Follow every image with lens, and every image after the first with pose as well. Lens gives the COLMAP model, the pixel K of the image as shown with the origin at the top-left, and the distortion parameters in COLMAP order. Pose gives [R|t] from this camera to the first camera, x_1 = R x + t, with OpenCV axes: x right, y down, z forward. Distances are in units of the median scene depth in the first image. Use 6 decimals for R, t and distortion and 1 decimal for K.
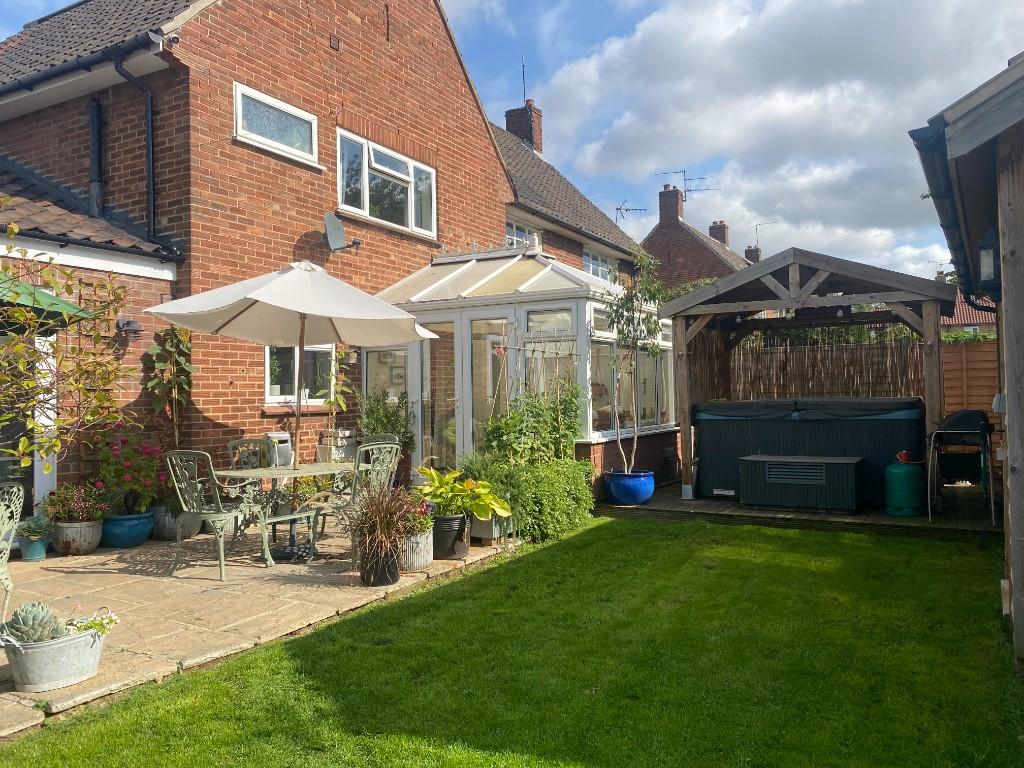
lens RADIAL K [[777.2, 0, 511.6], [0, 777.2, 384.8], [0, 0, 1]] dist [-0.005423, -0.000745]
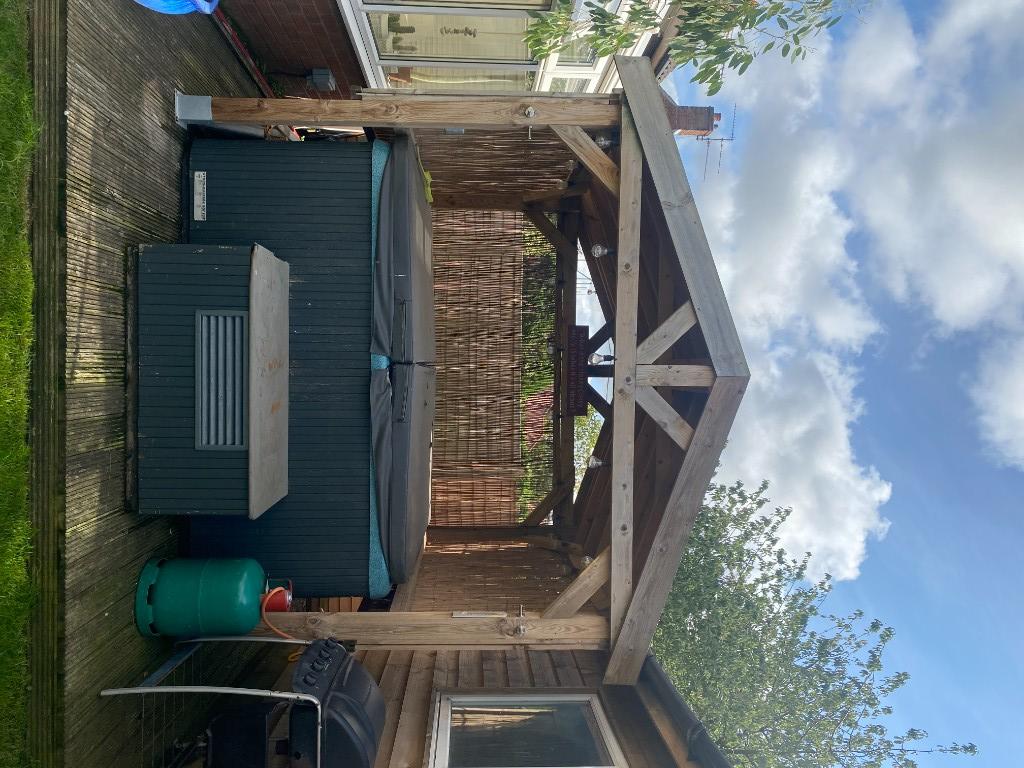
lens RADIAL K [[777.2, 0, 509.6], [0, 777.2, 382.7], [0, 0, 1]] dist [-0.005423, -0.000745]
pose [[-0.059802, 0.858485, 0.509340, 0.131988], [-0.997756, -0.036011, -0.056452, -0.010302], [-0.030121, -0.511573, 0.858712, 0.569987]]
